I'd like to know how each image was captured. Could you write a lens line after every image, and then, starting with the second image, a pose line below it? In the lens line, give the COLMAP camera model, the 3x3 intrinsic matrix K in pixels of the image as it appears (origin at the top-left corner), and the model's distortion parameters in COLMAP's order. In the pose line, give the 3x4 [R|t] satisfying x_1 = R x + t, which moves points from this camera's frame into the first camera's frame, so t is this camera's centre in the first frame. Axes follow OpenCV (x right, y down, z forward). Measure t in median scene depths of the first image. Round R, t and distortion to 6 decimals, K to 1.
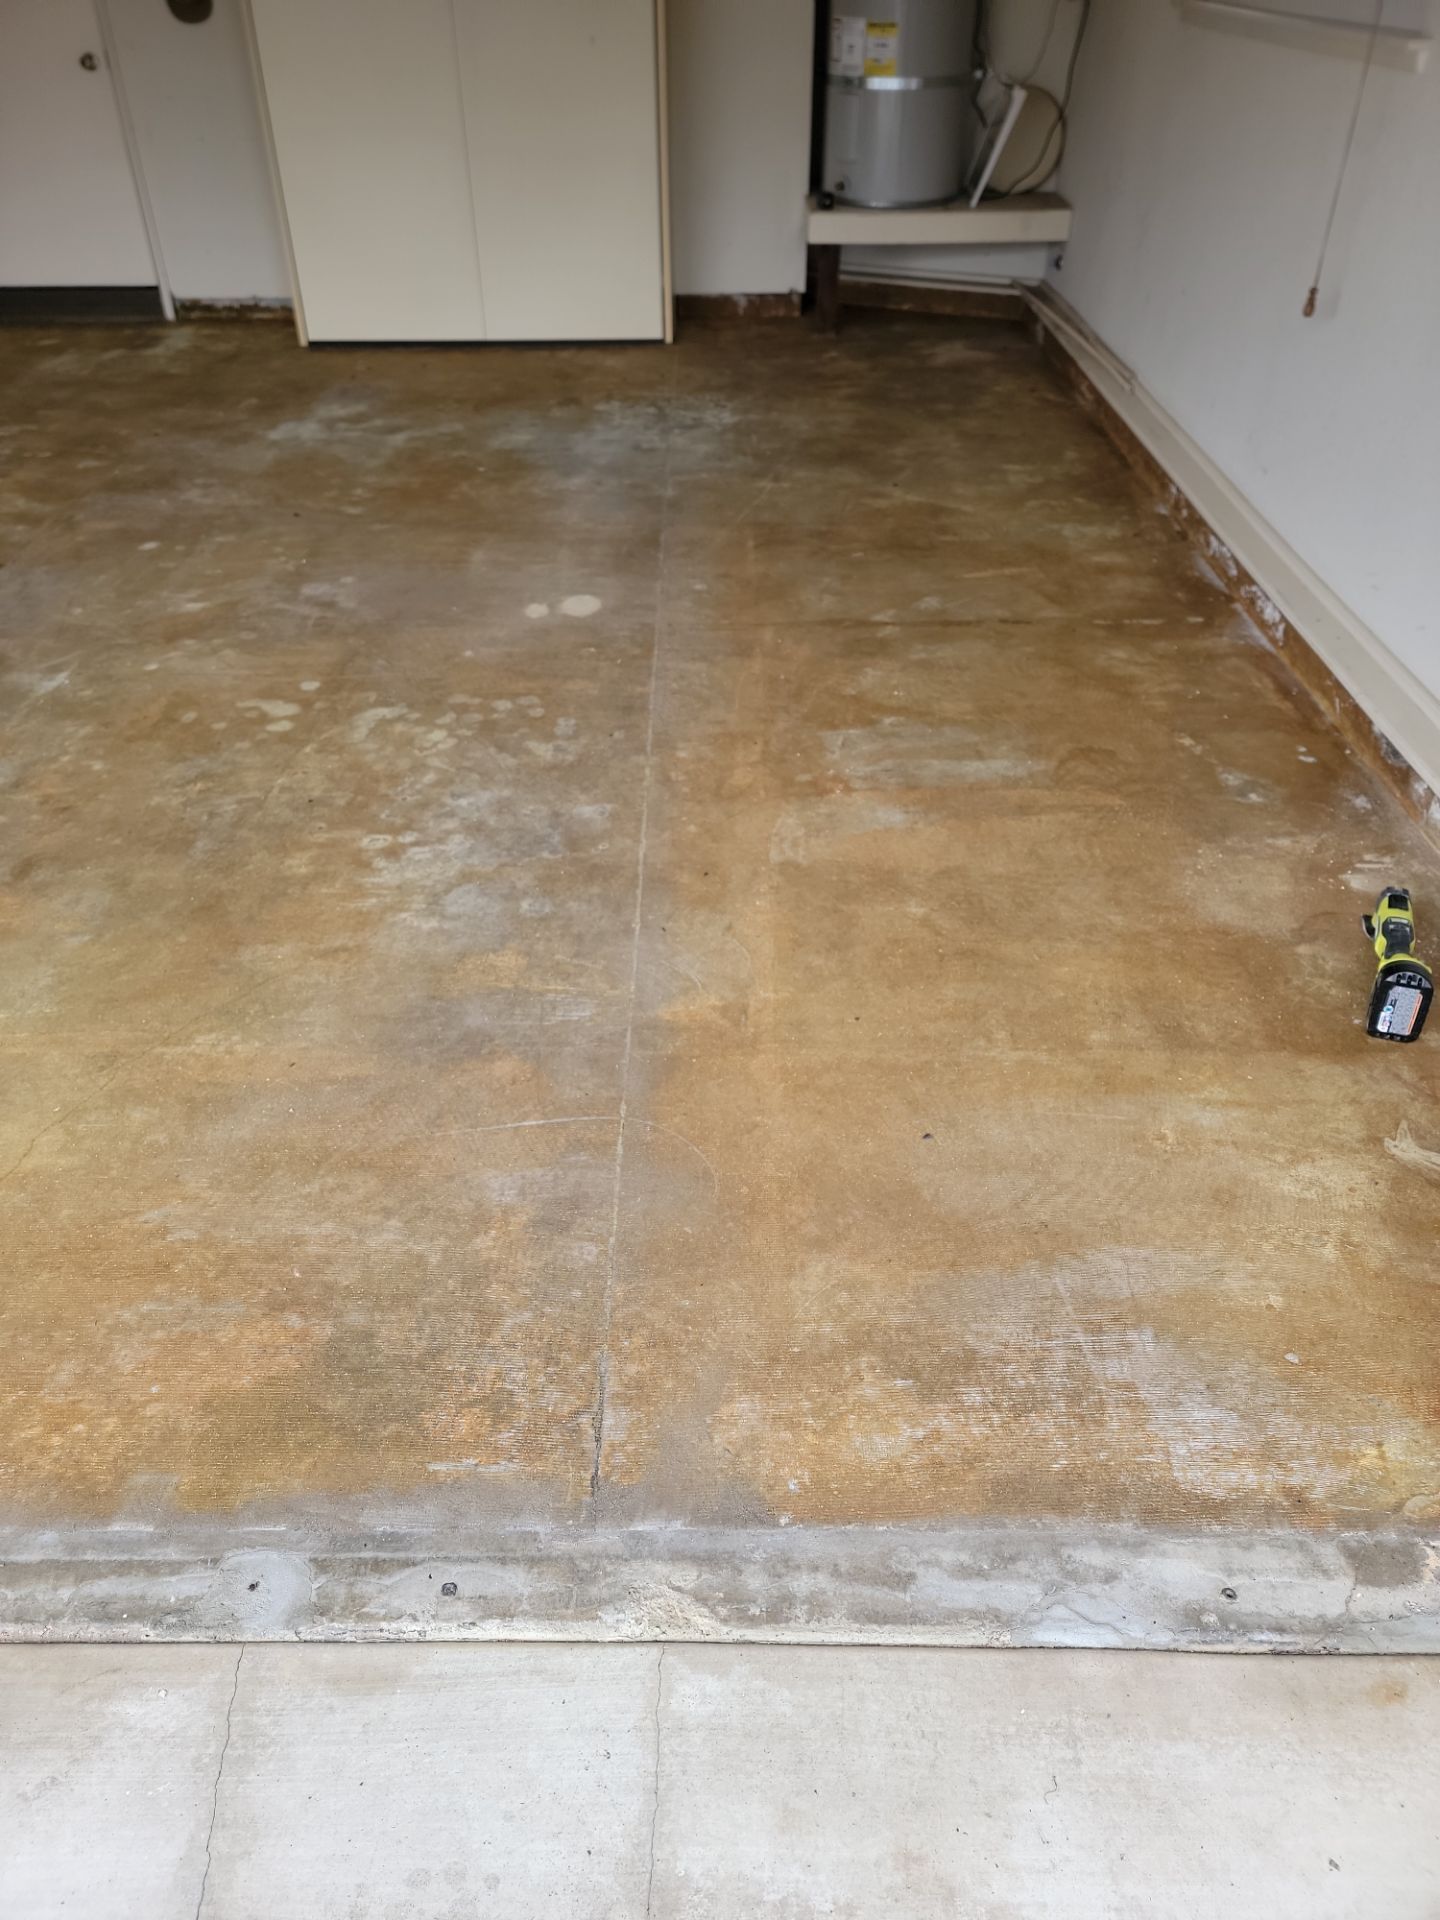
lens RADIAL K [[1338.0, 0, 701.6], [0, 1338.0, 948.6], [0, 0, 1]] dist [0.079602, -0.066607]
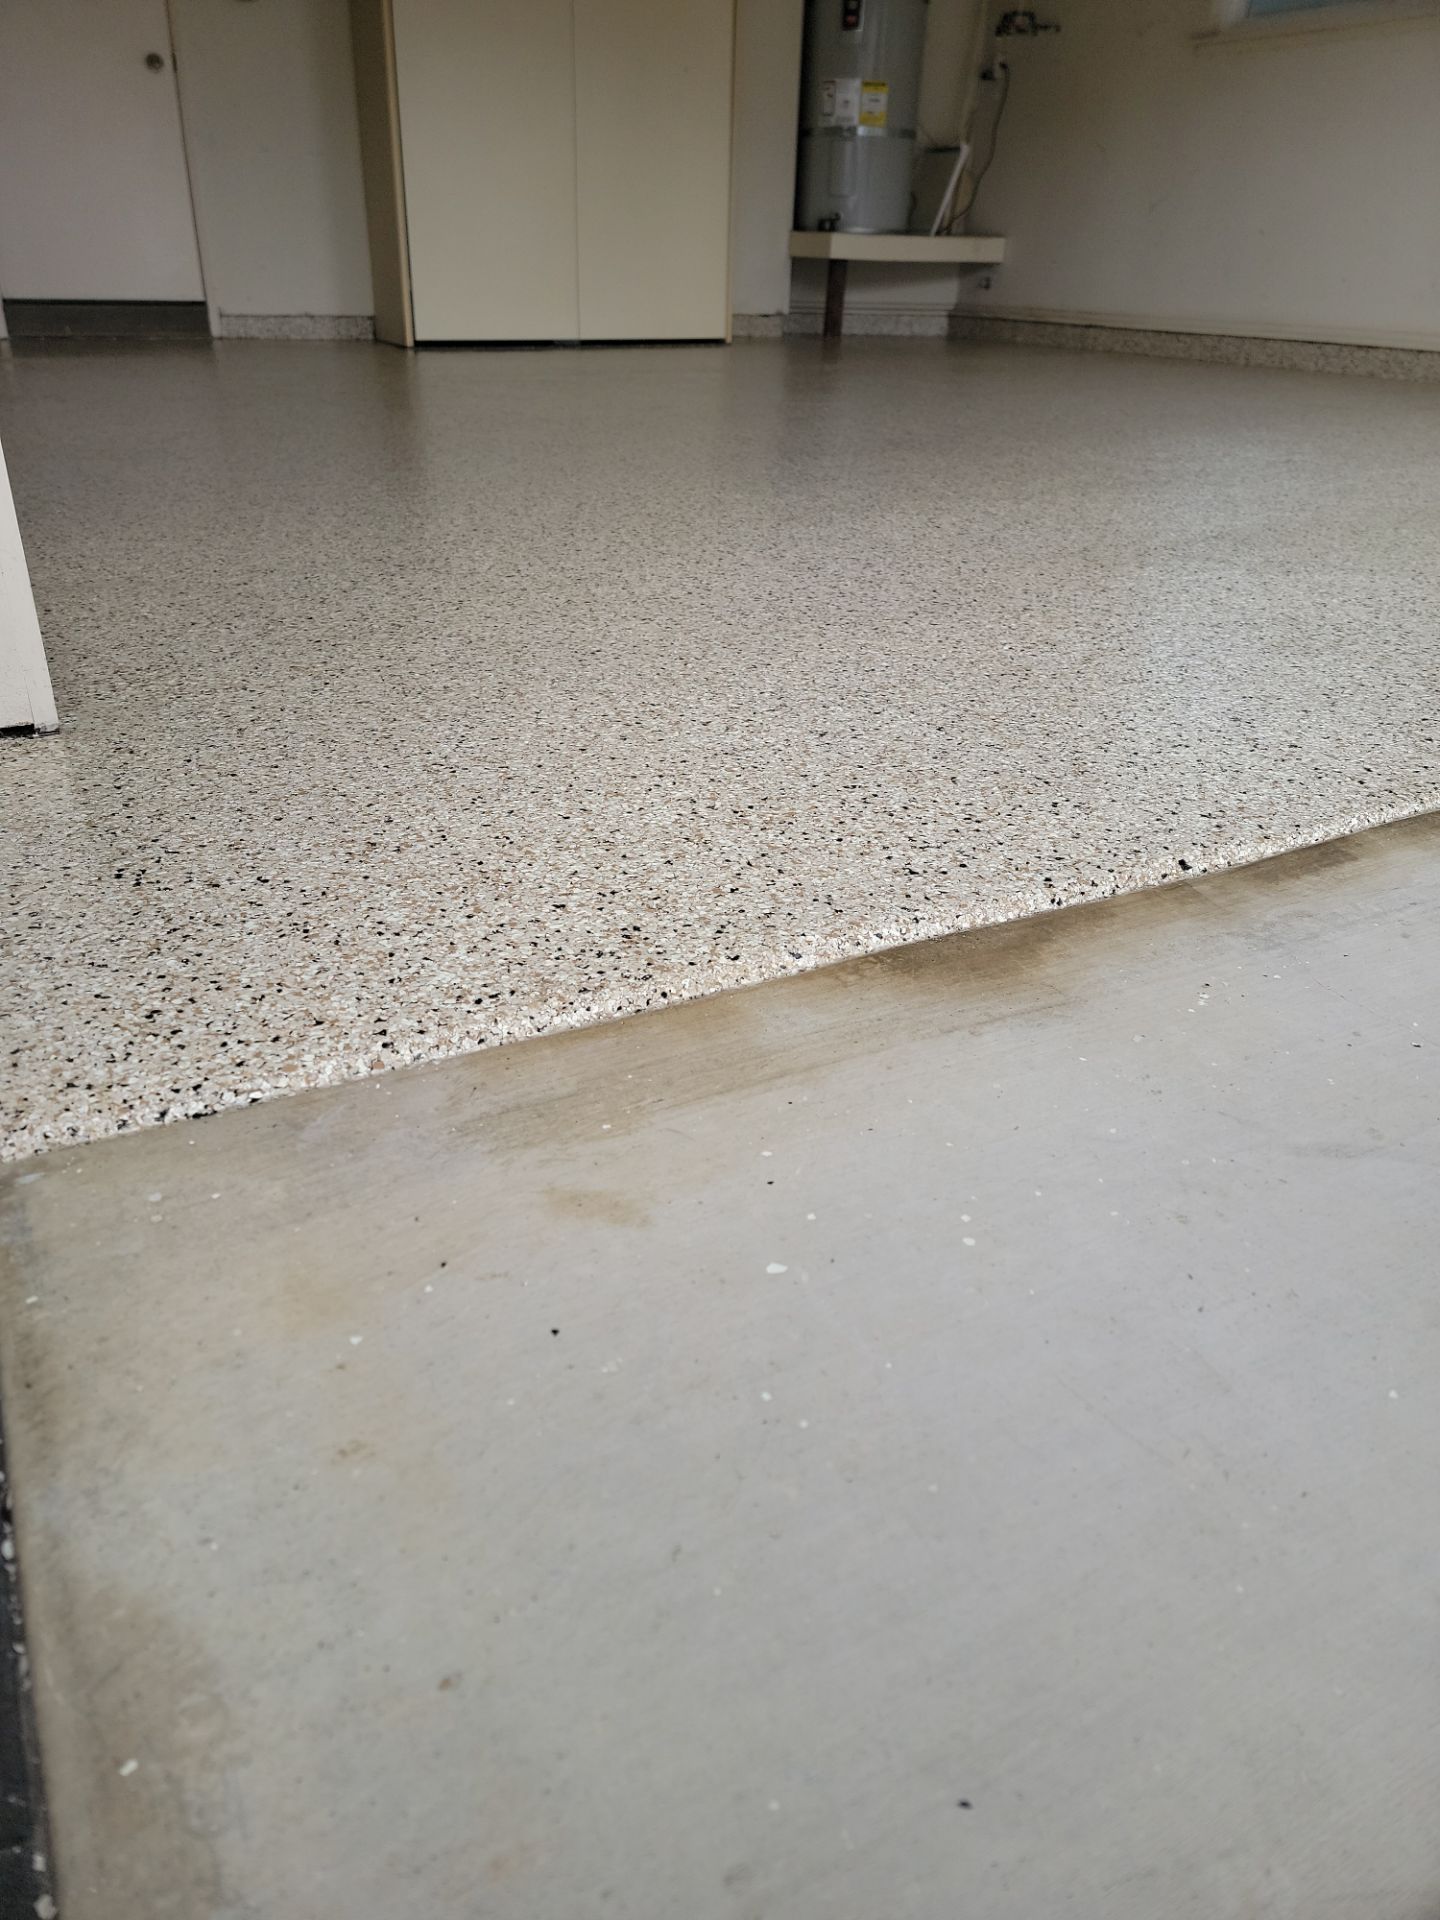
lens RADIAL K [[1342.4, 0, 690.1], [0, 1342.4, 928.9], [0, 0, 1]] dist [0.084878, -0.073703]
pose [[0.879581, -0.186844, 0.437524, -2.288149], [0.261052, 0.958386, -0.115531, 0.493584], [-0.397731, 0.215836, 0.891754, 0.435874]]
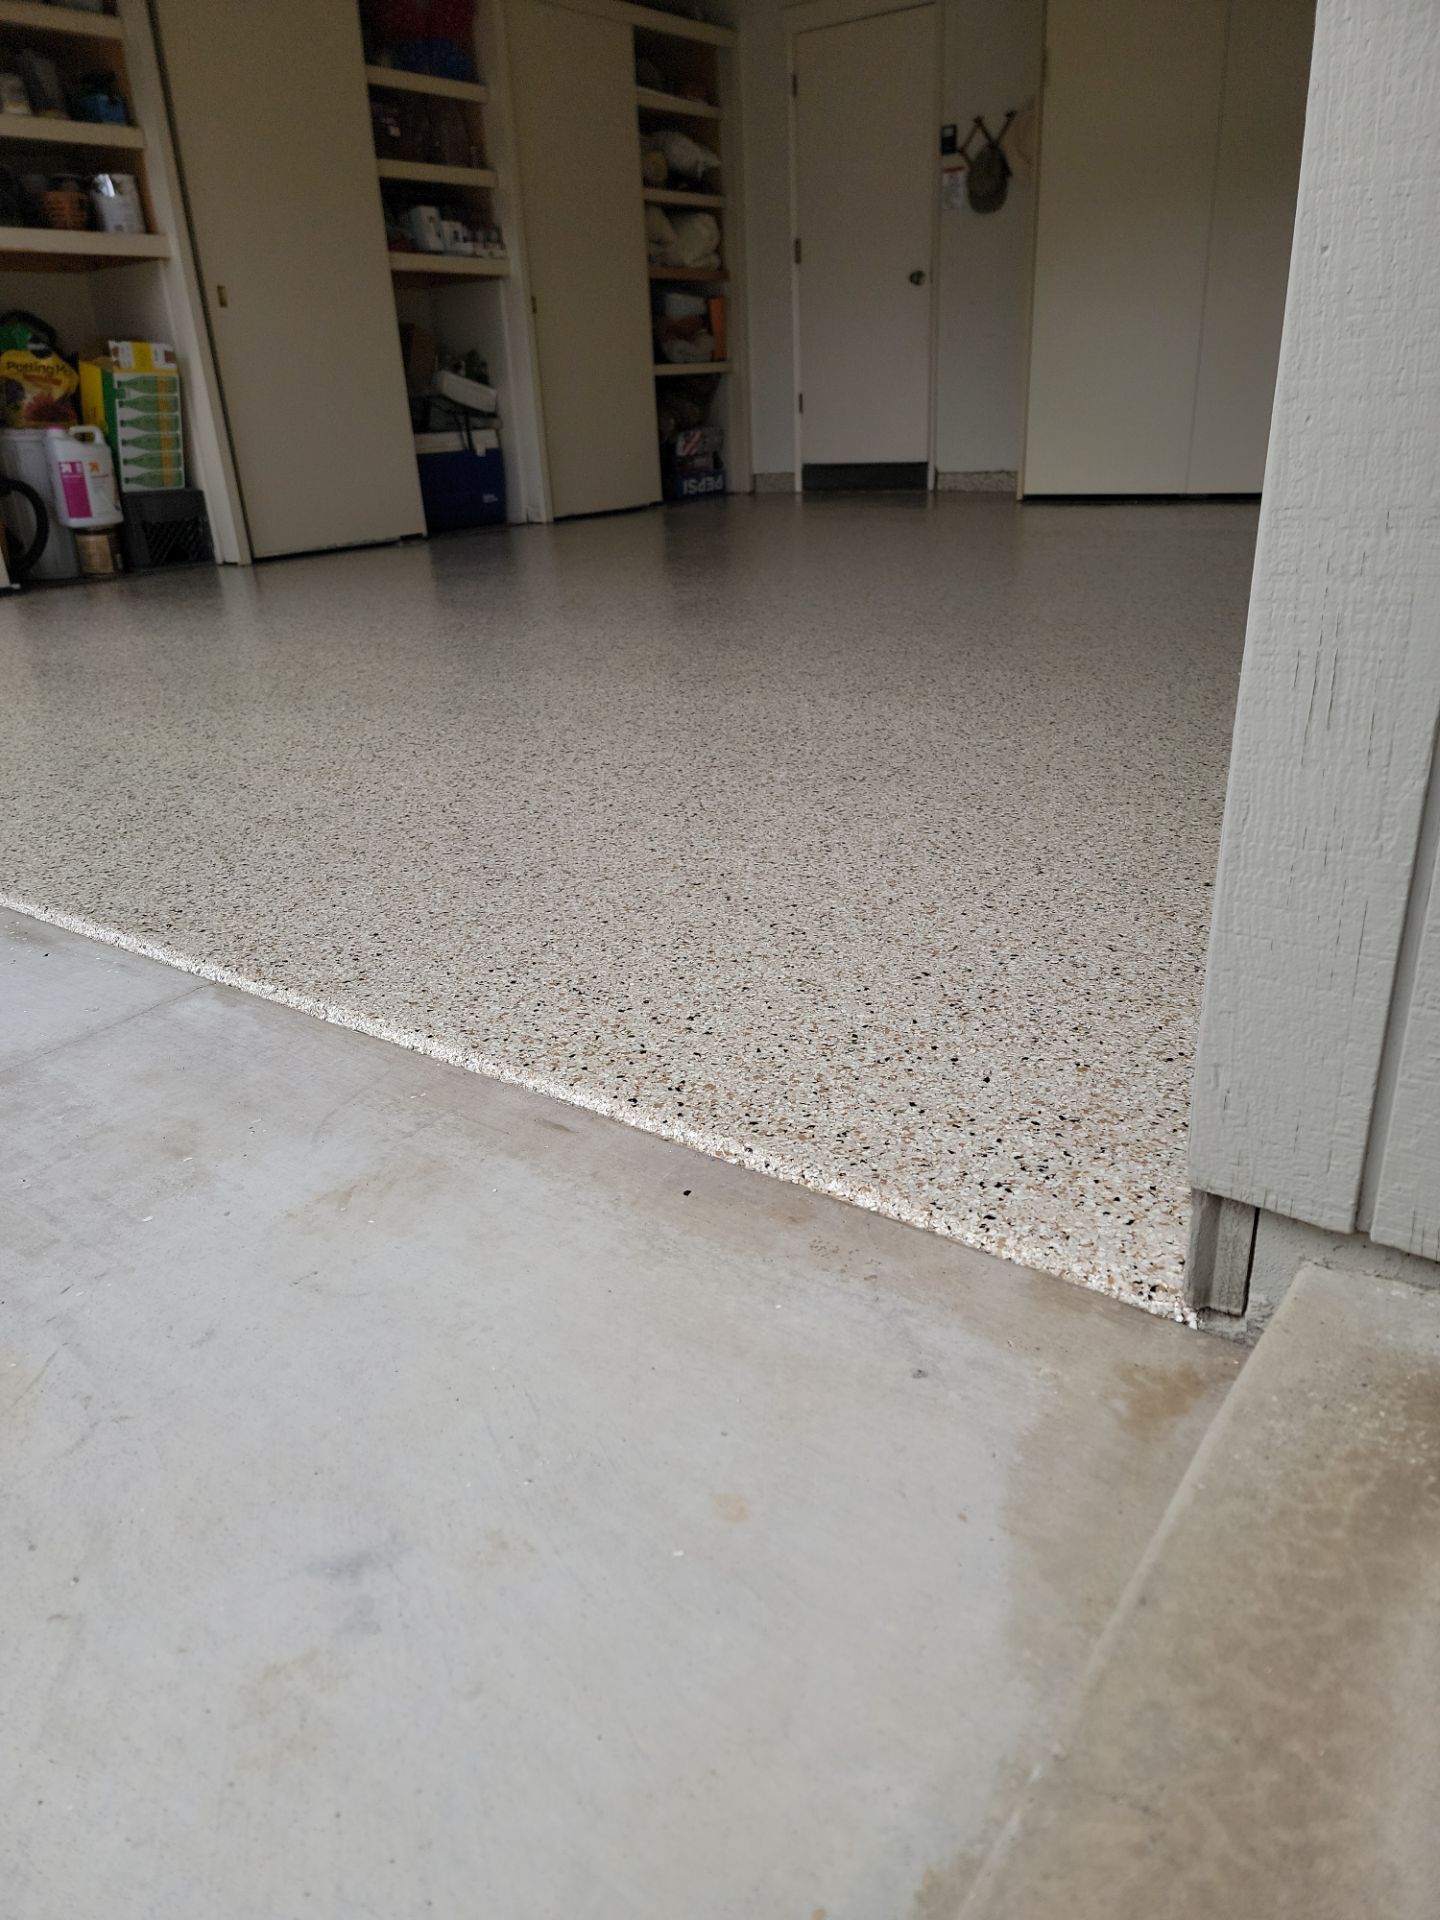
lens RADIAL K [[1342.4, 0, 720.1], [0, 1342.4, 974.1], [0, 0, 1]] dist [0.084878, -0.073703]
pose [[0.807583, 0.207968, -0.551869, 0.708629], [-0.323493, 0.938632, -0.119671, 0.443691], [0.493114, 0.275170, 0.825300, 0.320039]]
